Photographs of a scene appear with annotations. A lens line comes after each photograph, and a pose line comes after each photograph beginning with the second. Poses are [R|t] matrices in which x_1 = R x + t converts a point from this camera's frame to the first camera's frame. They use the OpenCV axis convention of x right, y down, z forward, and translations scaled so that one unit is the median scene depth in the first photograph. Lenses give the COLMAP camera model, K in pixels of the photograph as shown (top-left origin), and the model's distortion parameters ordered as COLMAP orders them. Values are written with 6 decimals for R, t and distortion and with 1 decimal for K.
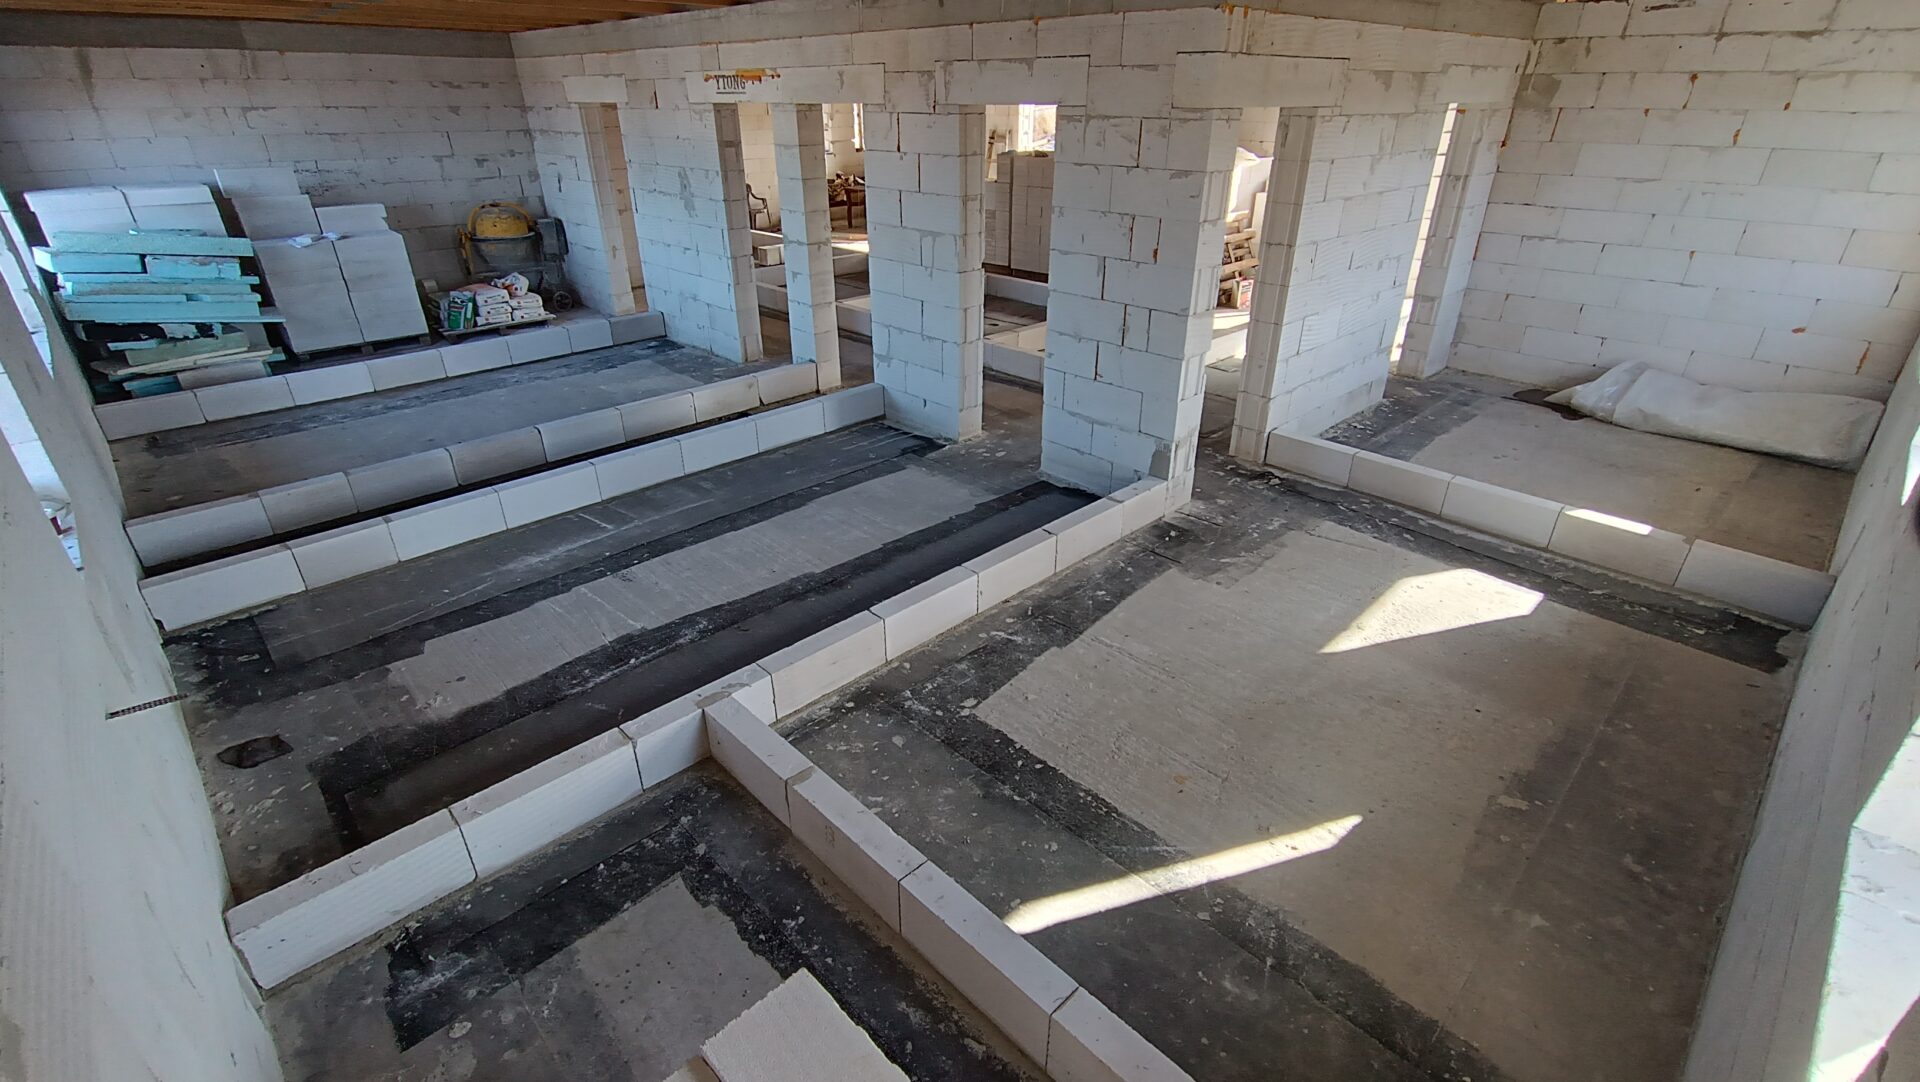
lens RADIAL K [[870.6, 0, 960.0], [0, 870.6, 541.0], [0, 0, 1]] dist [-0.001941, -0.000085]
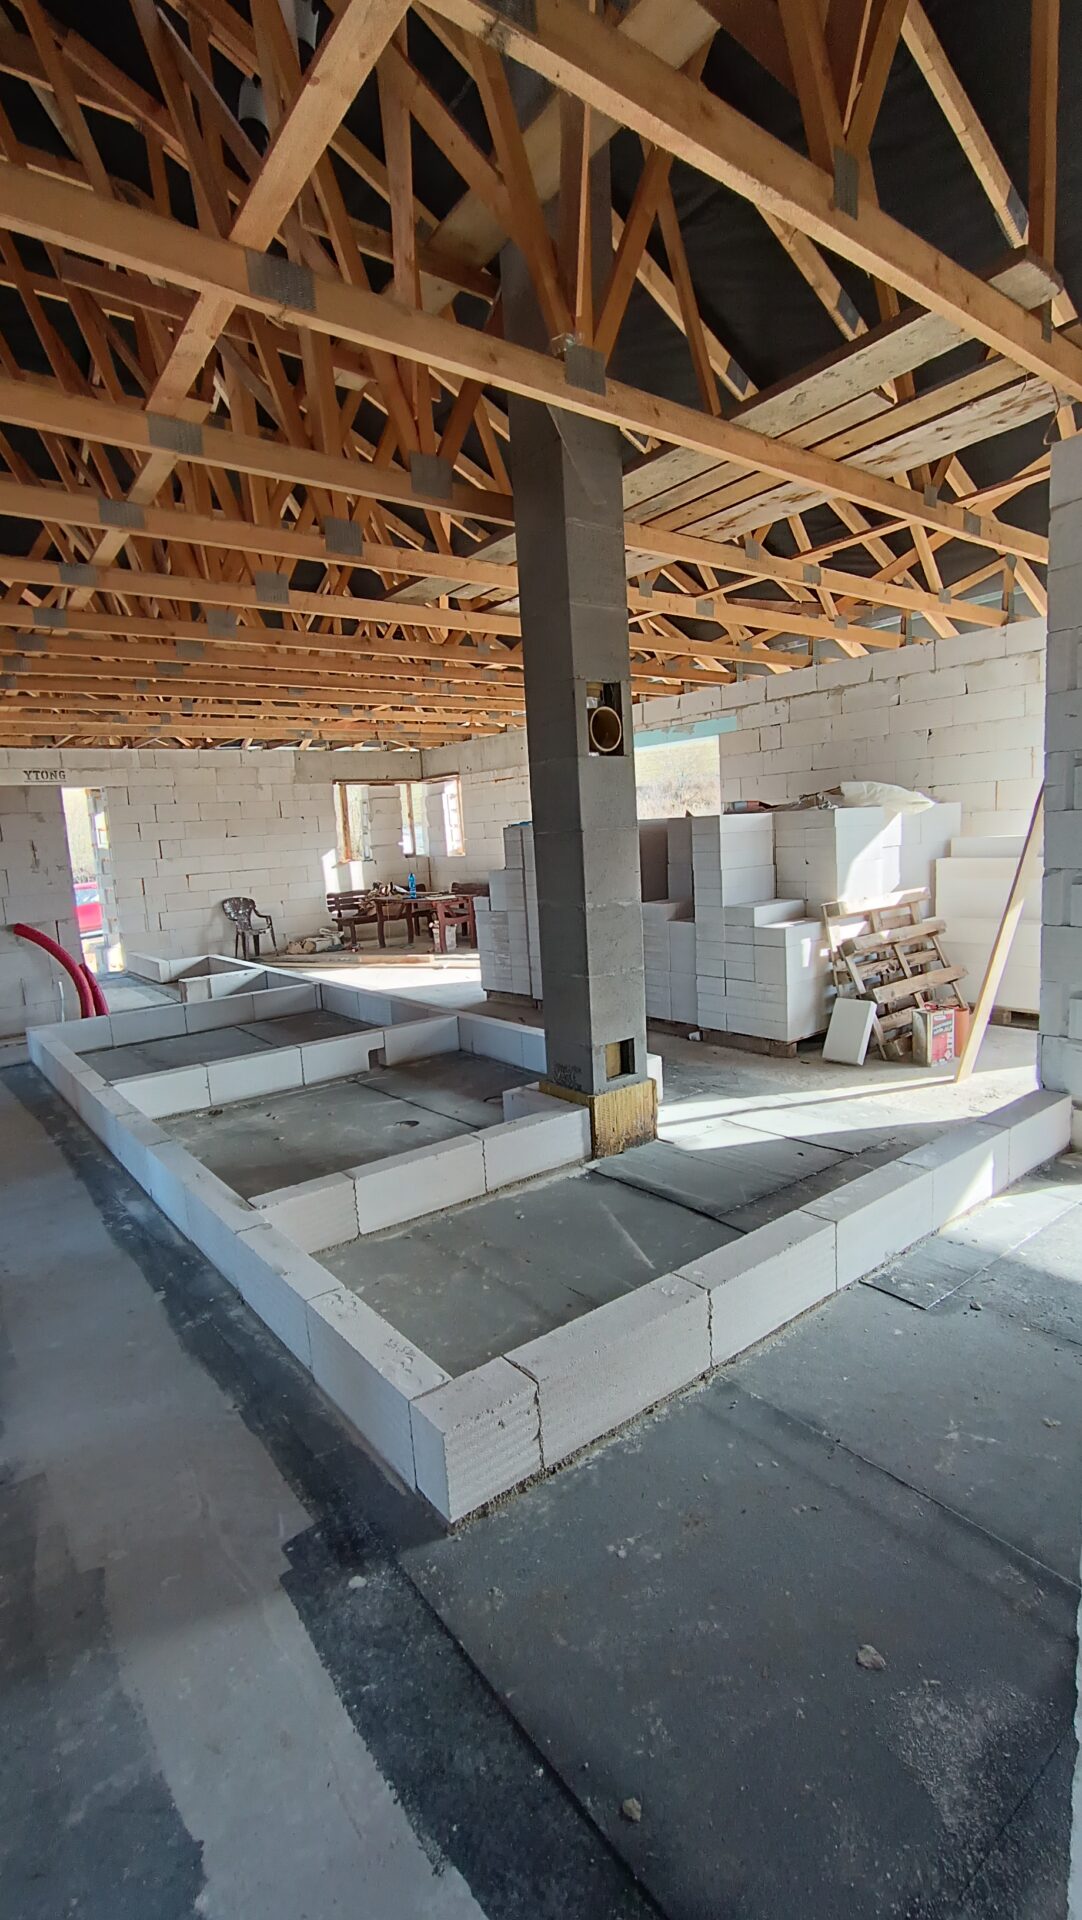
lens RADIAL K [[870.6, 0, 541.0], [0, 870.6, 960.0], [0, 0, 1]] dist [-0.001941, -0.000085]
pose [[0.991463, -0.041532, -0.123595, 0.157392], [-0.000605, 0.946438, -0.322886, -0.158362], [0.130385, 0.320204, 0.938333, 0.469486]]
